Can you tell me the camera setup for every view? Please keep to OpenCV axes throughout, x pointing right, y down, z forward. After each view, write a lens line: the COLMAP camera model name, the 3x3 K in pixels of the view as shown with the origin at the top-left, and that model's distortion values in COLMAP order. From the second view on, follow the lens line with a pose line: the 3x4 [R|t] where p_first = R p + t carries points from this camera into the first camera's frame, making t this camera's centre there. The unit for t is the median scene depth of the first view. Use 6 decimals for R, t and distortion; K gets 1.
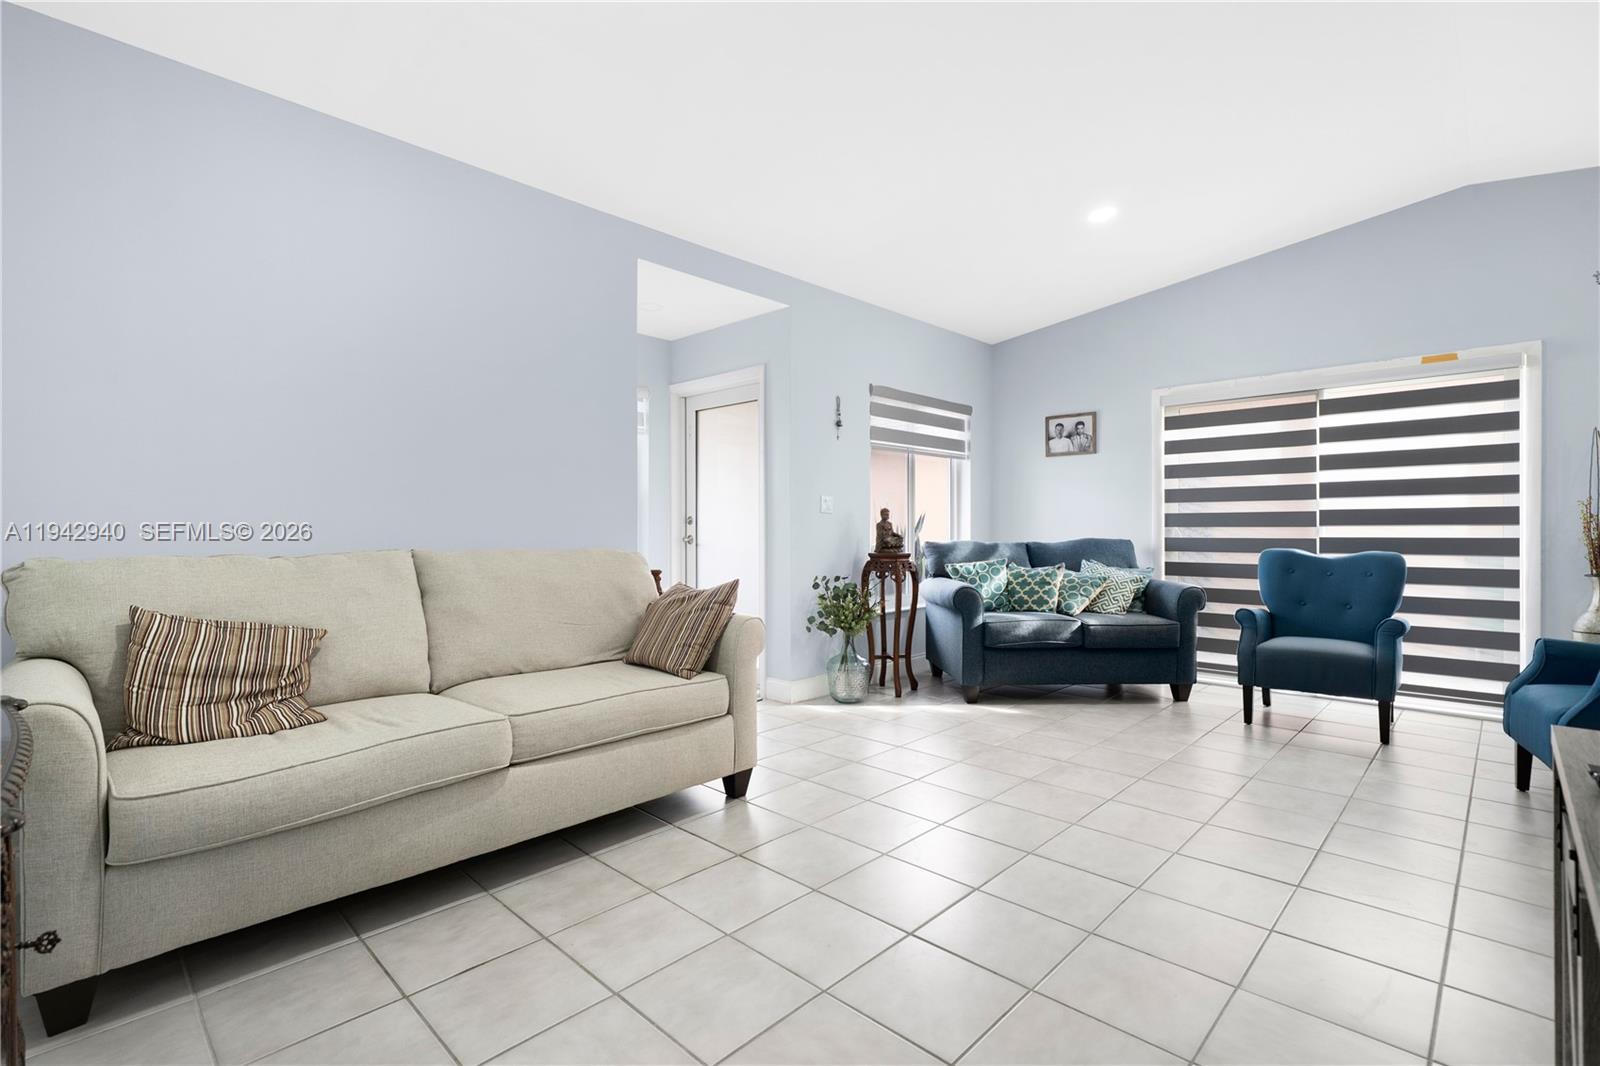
lens RADIAL K [[735.8, 0, 800.0], [0, 735.8, 533.0], [0, 0, 1]] dist [0.000074, 0.000220]
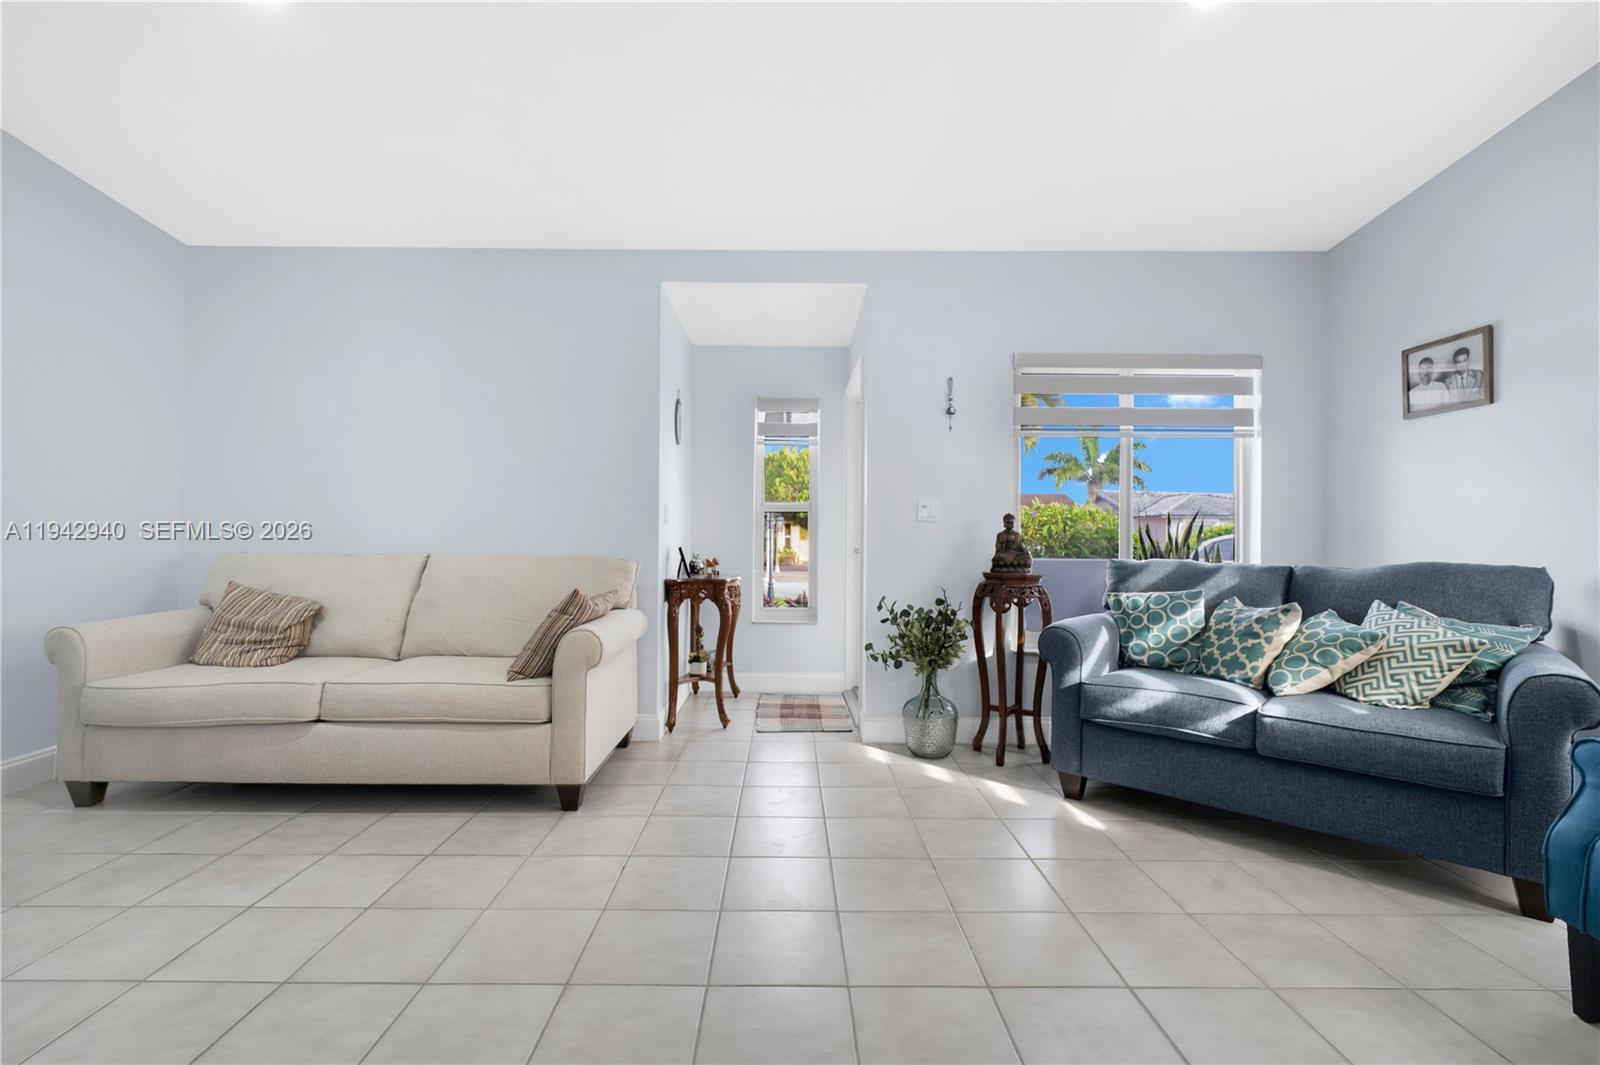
lens RADIAL K [[699.5, 0, 780.3], [0, 699.5, 535.4], [0, 0, 1]] dist [-0.001403, -0.000349]
pose [[0.697008, 0.003715, -0.717054, 0.474822], [-0.011574, 0.999915, -0.006070, -0.004409], [0.716970, 0.012530, 0.696992, 0.330012]]
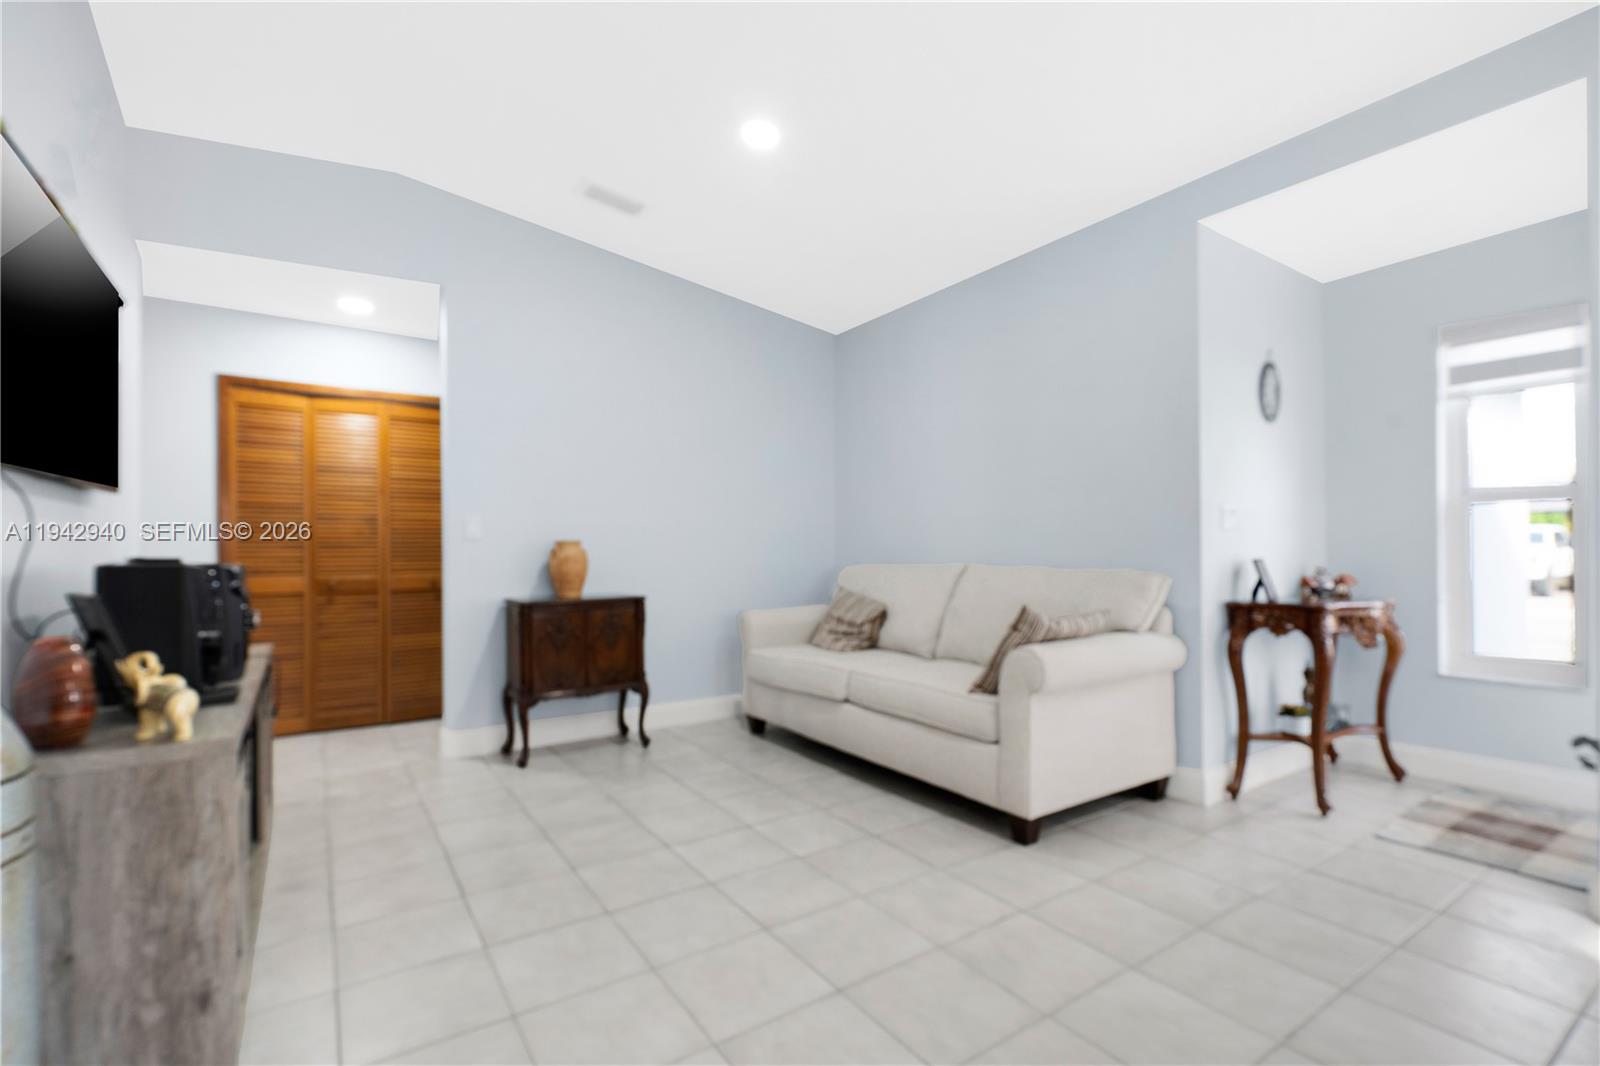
lens RADIAL K [[712.7, 0, 794.7], [0, 712.7, 542.3], [0, 0, 1]] dist [-0.001043, 0.000085]
pose [[-0.215833, -0.007534, -0.976401, 0.508760], [0.002224, 0.999964, -0.008208, -0.004709], [0.976428, -0.003943, -0.215808, 0.557287]]
